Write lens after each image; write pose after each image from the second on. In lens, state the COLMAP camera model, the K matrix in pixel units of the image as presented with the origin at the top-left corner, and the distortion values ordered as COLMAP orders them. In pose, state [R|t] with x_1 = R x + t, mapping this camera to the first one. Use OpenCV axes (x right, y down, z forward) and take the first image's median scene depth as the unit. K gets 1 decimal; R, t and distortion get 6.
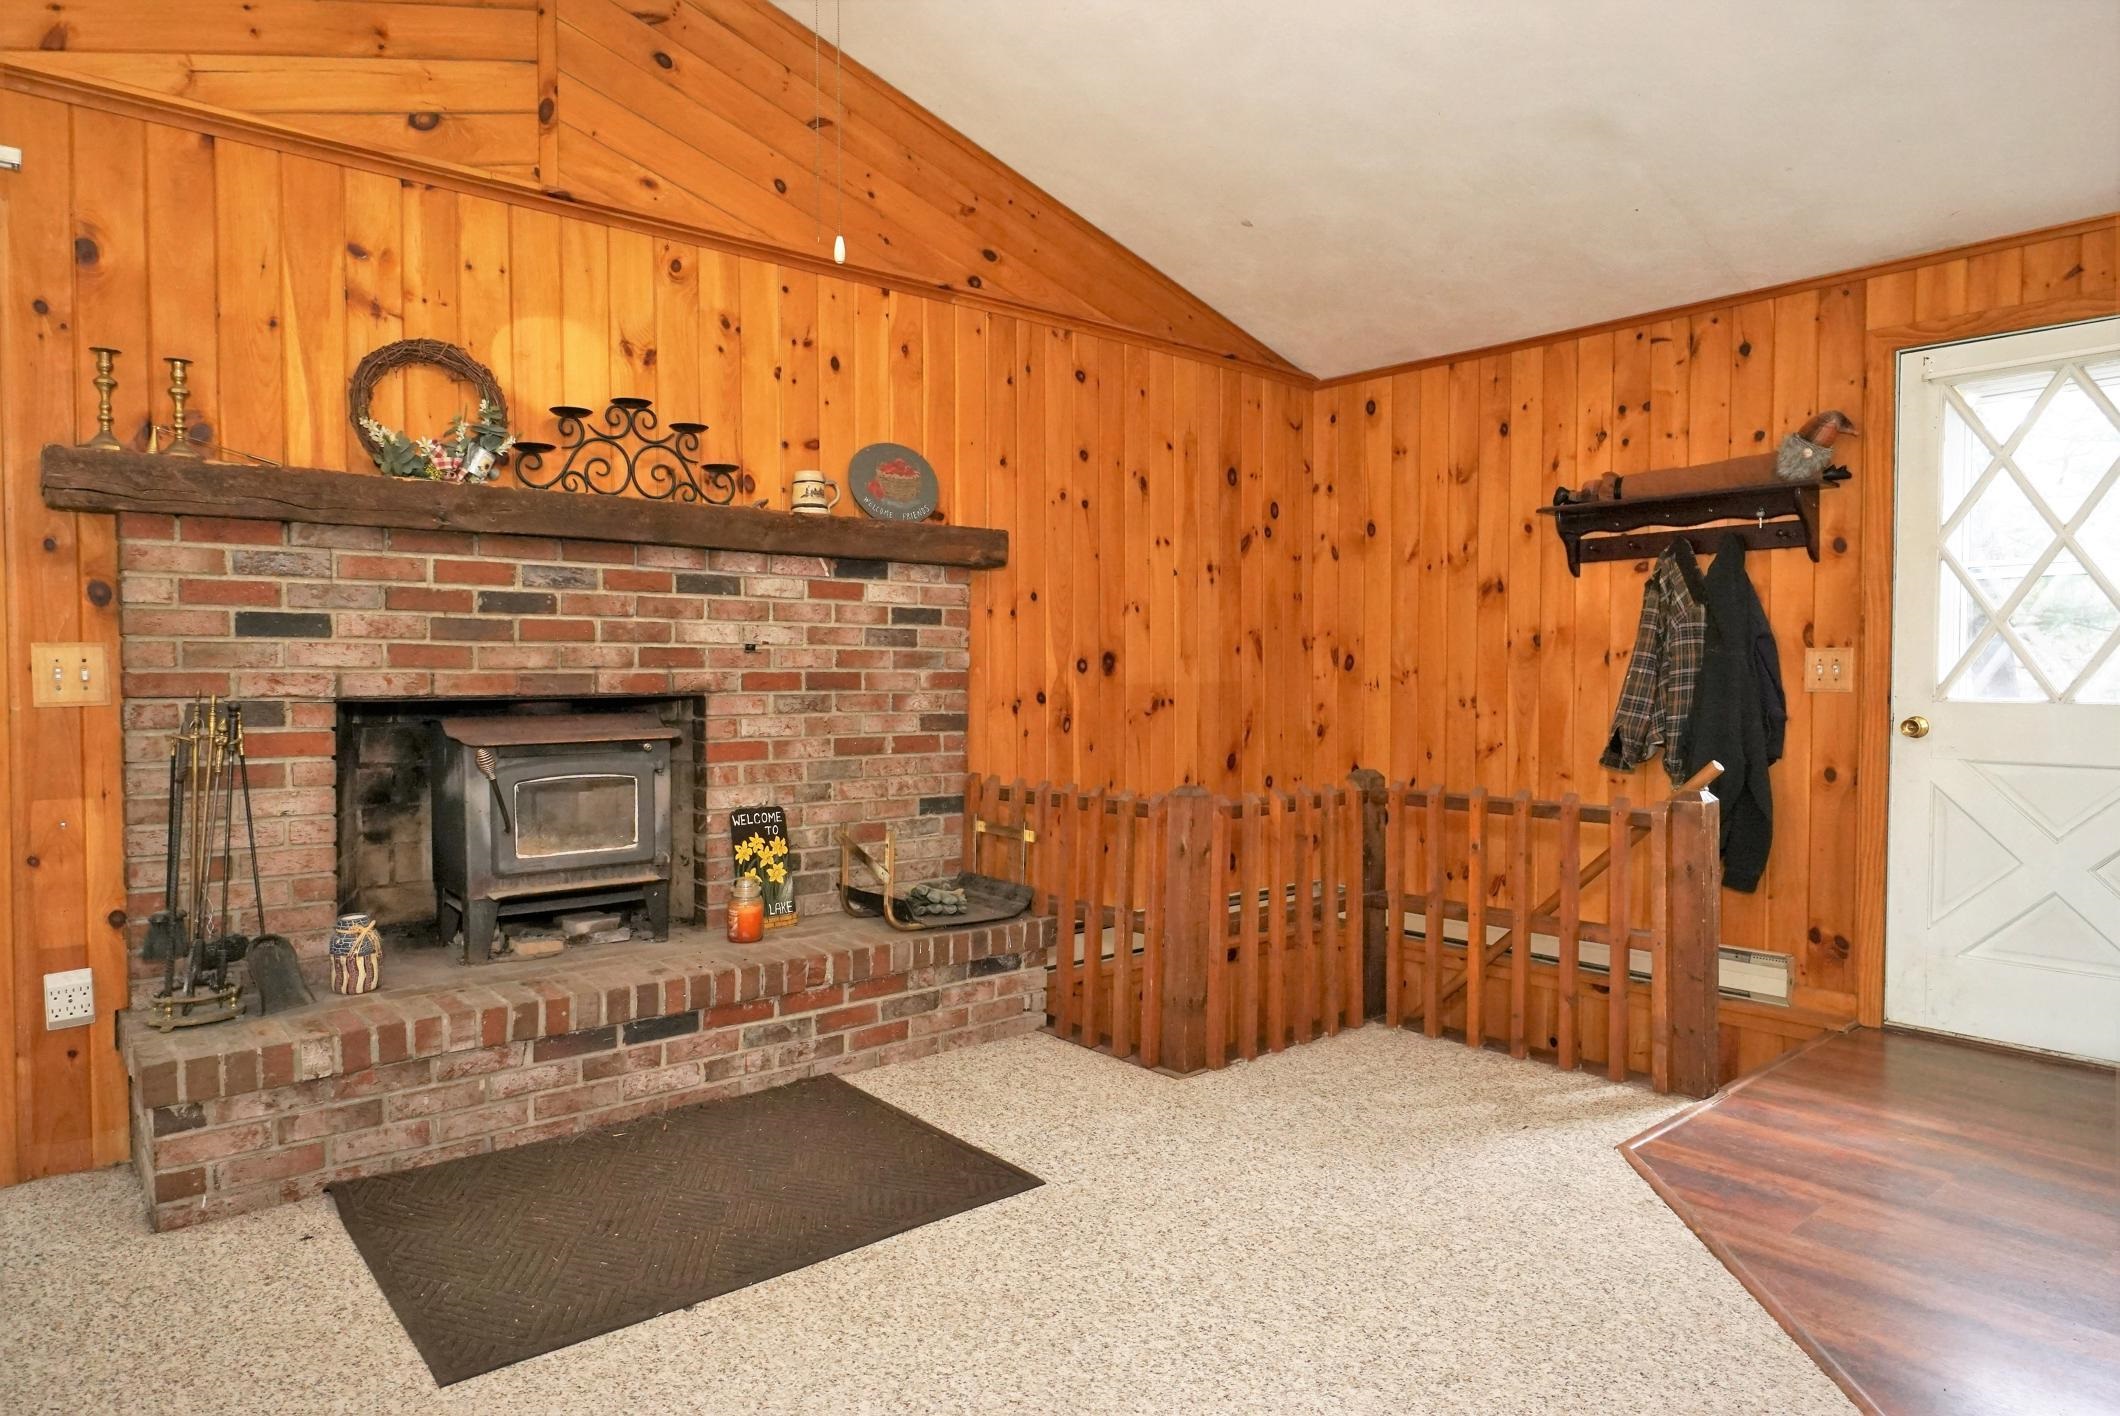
lens RADIAL K [[1260.6, 0, 1055.0], [0, 1260.6, 707.8], [0, 0, 1]] dist [-0.004981, 0.000060]
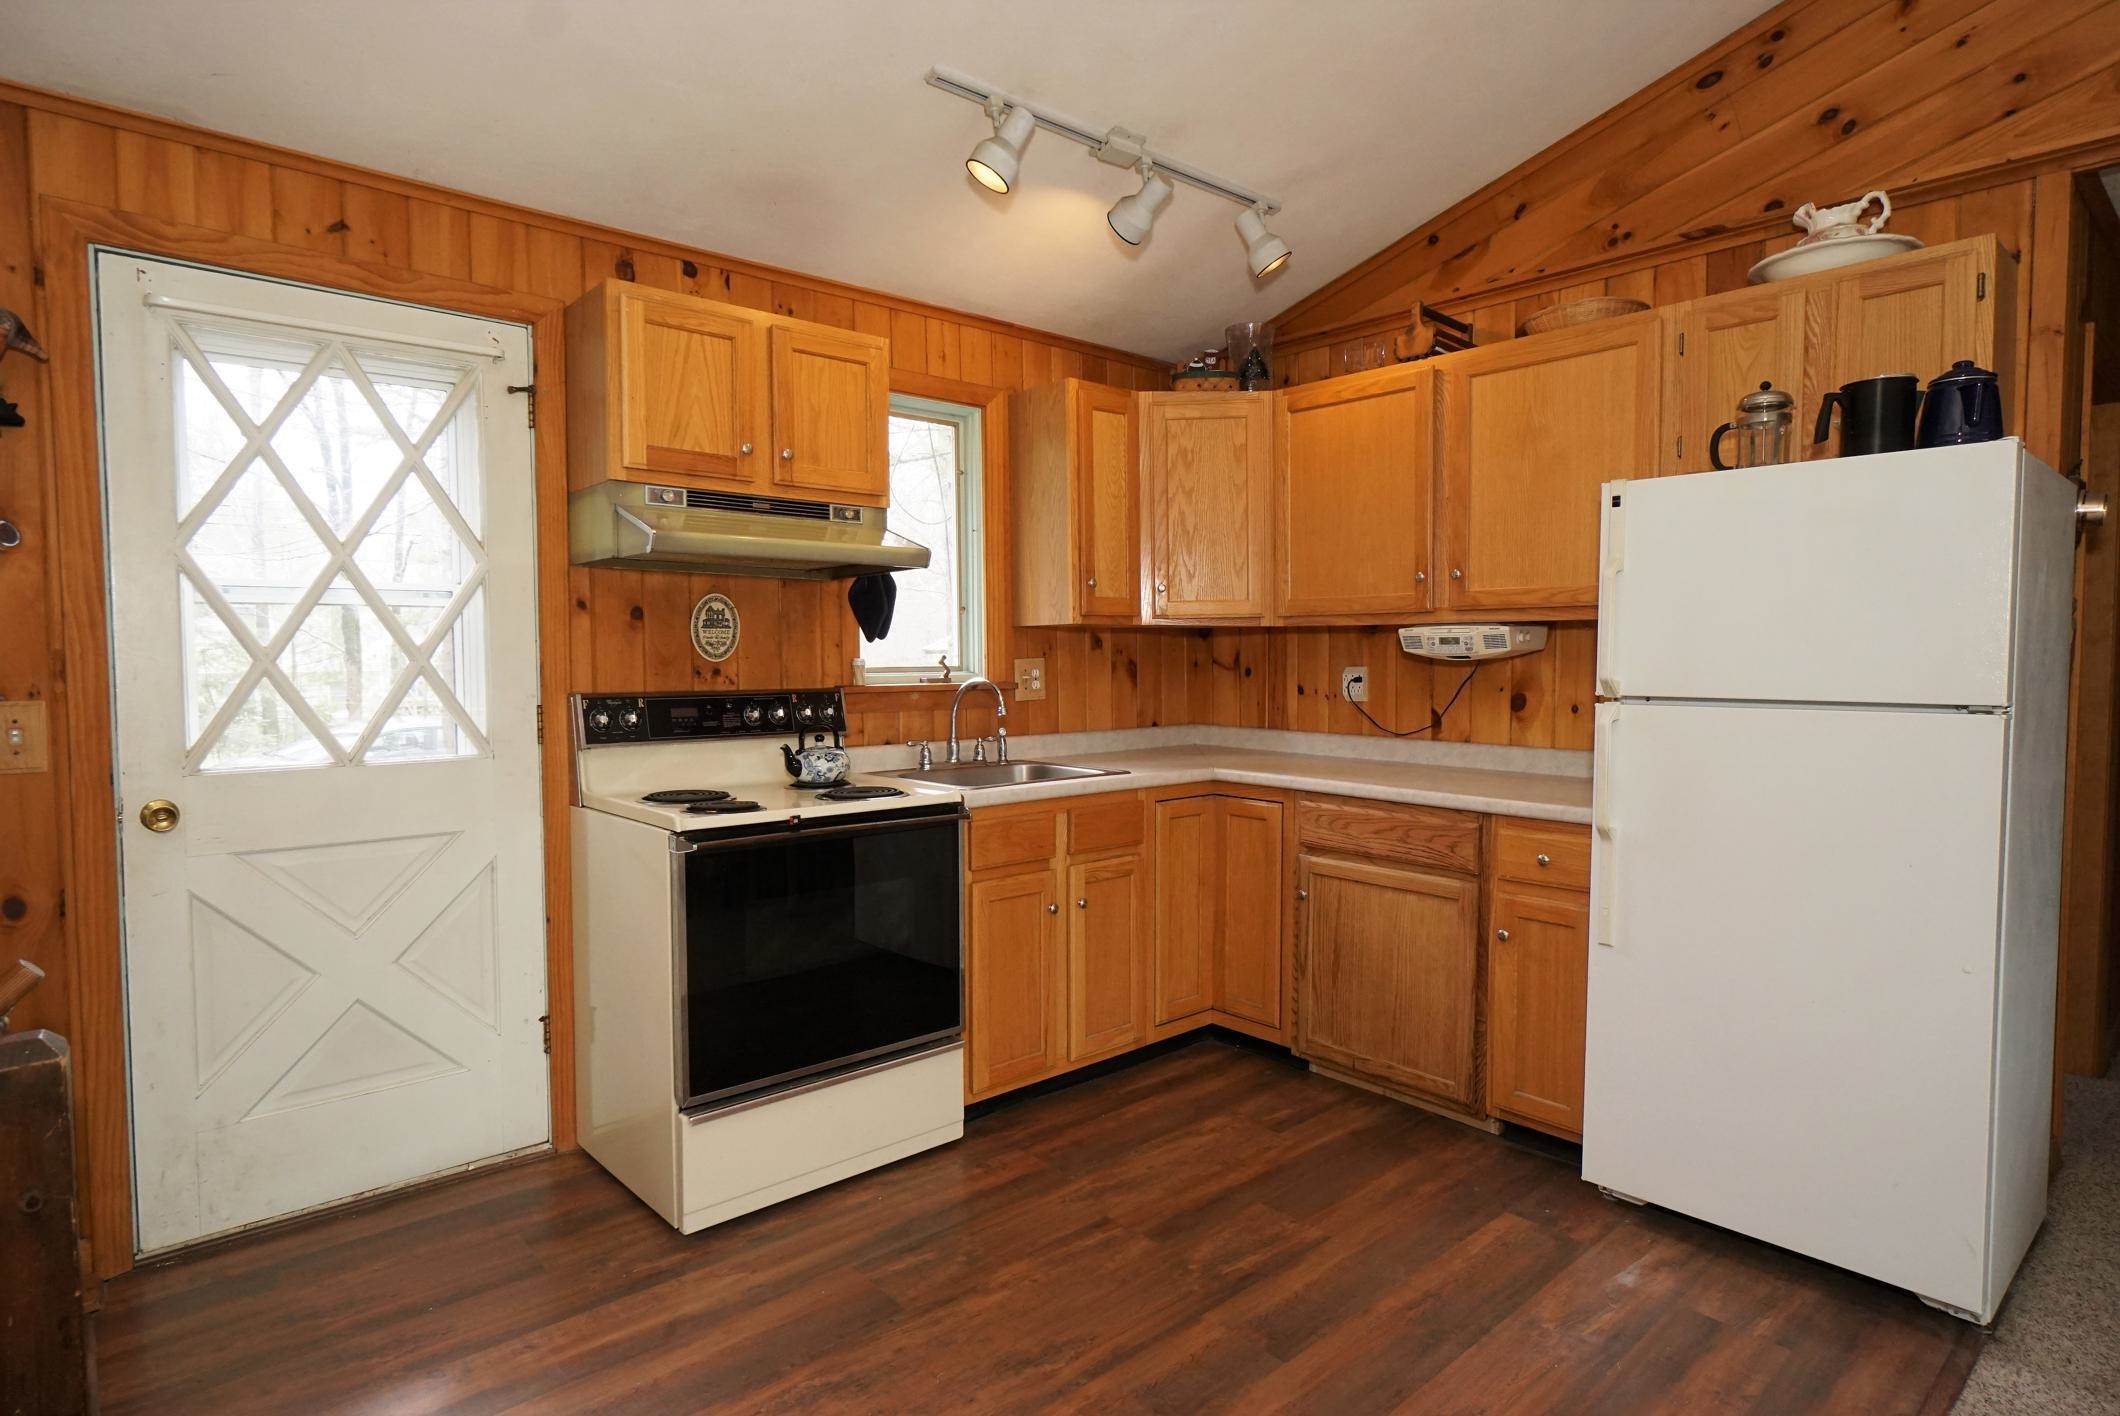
lens RADIAL K [[1111.3, 0, 1055.4], [0, 1111.3, 703.0], [0, 0, 1]] dist [0.000405, -0.000461]
pose [[-0.016164, -0.047177, 0.998756, 0.078730], [0.028851, 0.998448, 0.047629, -0.061522], [-0.999453, 0.029585, -0.014777, 0.532834]]
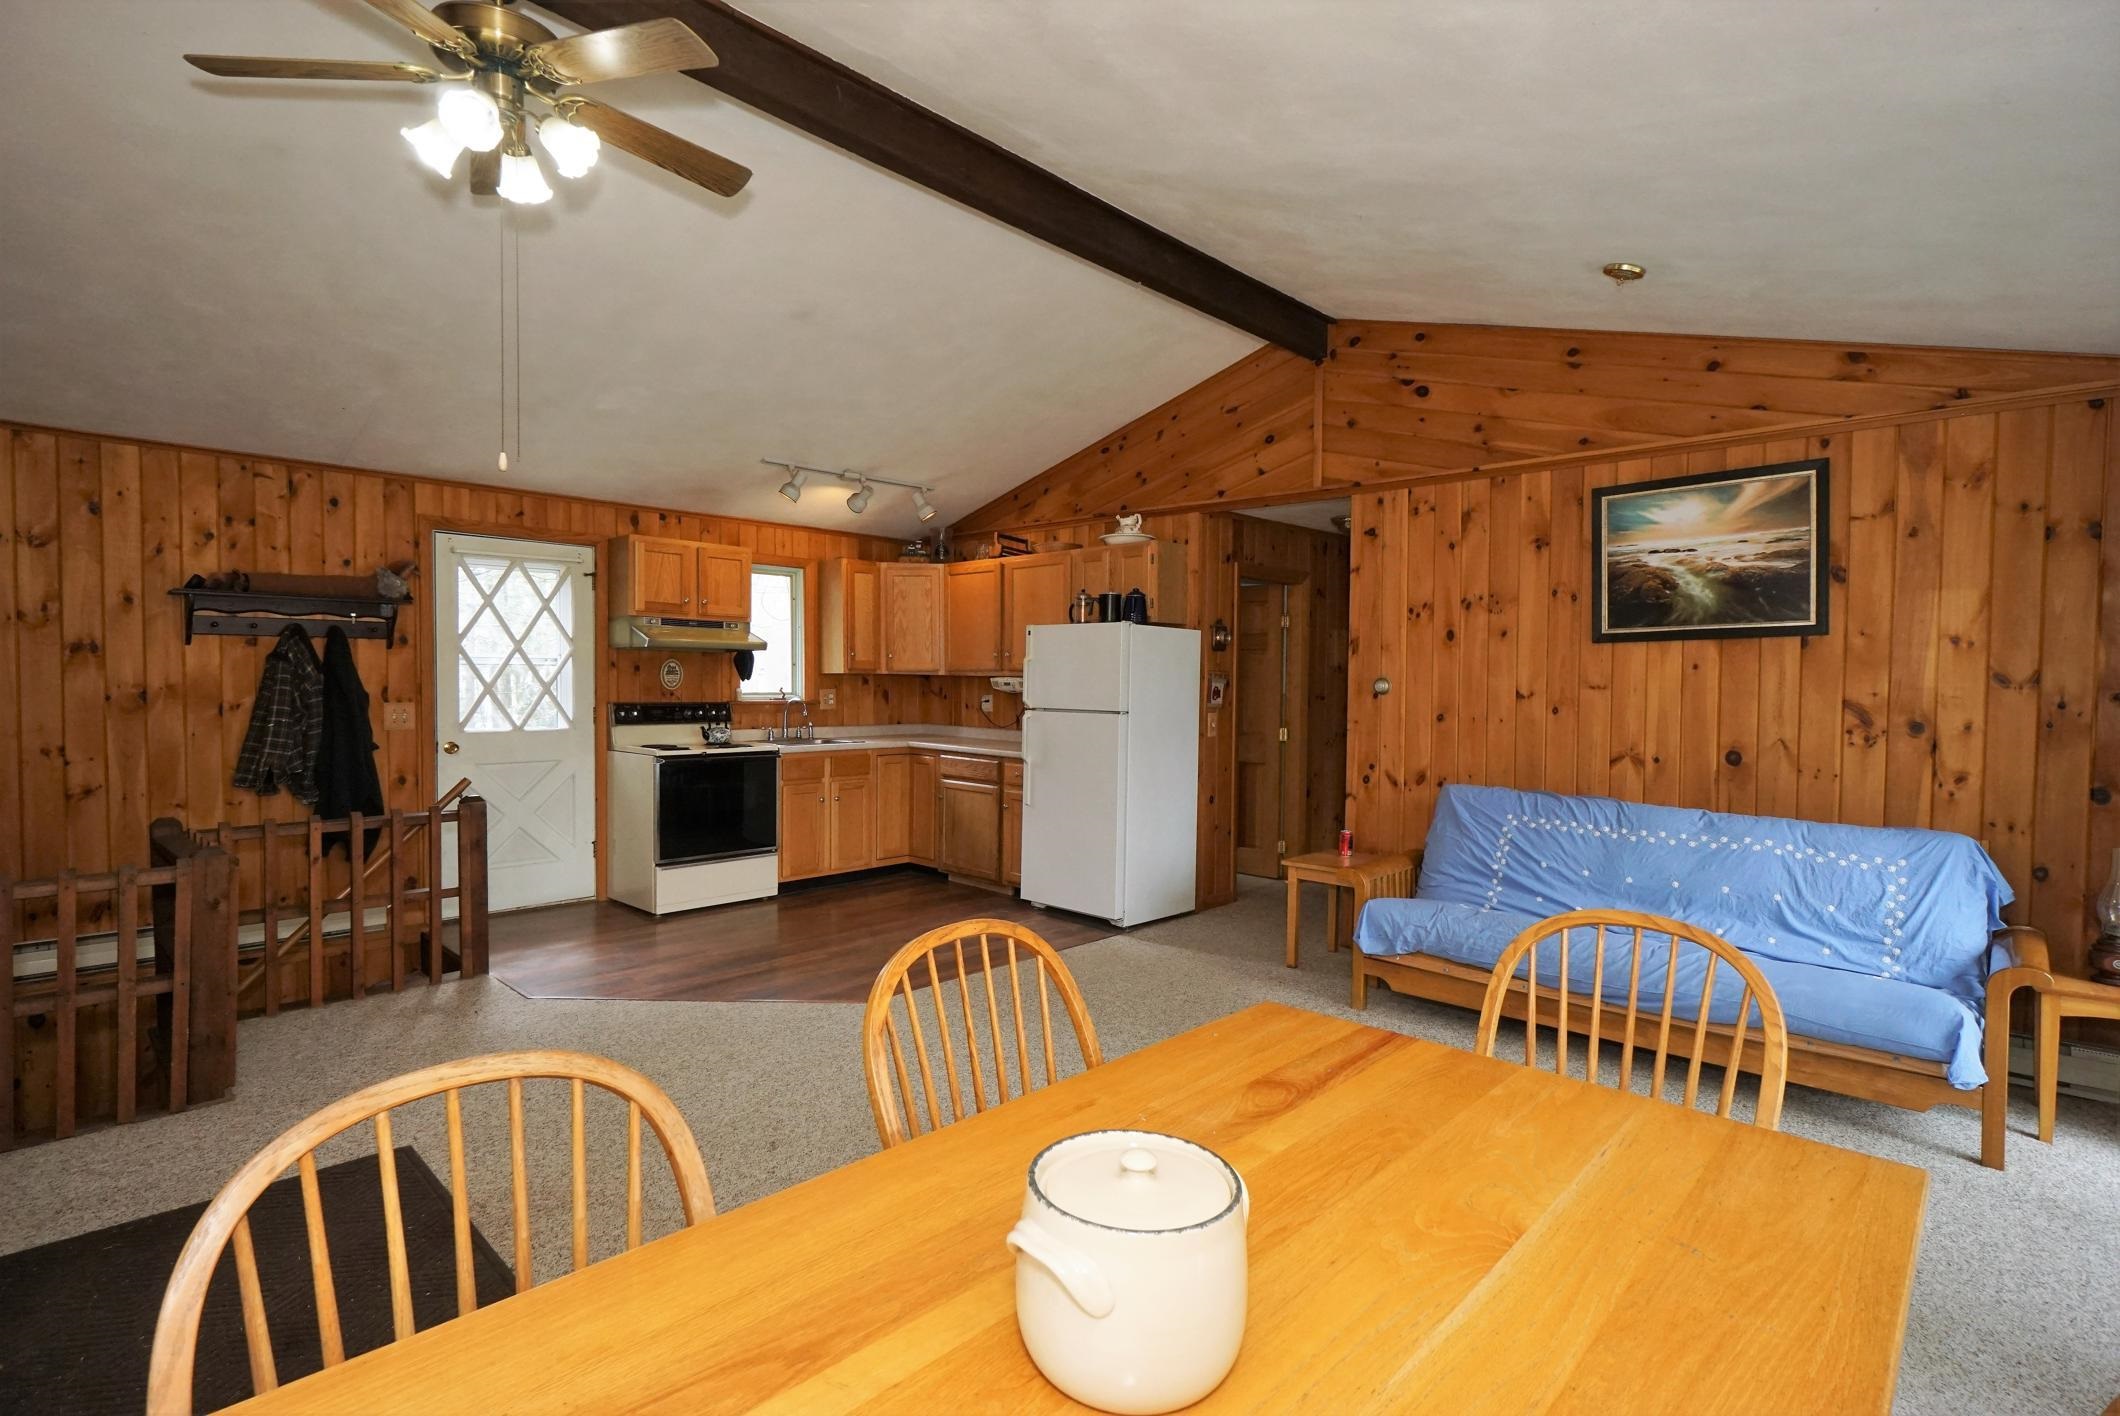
lens RADIAL K [[994.6, 0, 1053.6], [0, 994.6, 707.0], [0, 0, 1]] dist [-0.001937, 0.000078]
pose [[-0.100263, -0.031047, 0.994476, -0.795848], [0.015743, 0.999338, 0.032786, -0.075326], [-0.994836, 0.018943, -0.099708, 0.306212]]
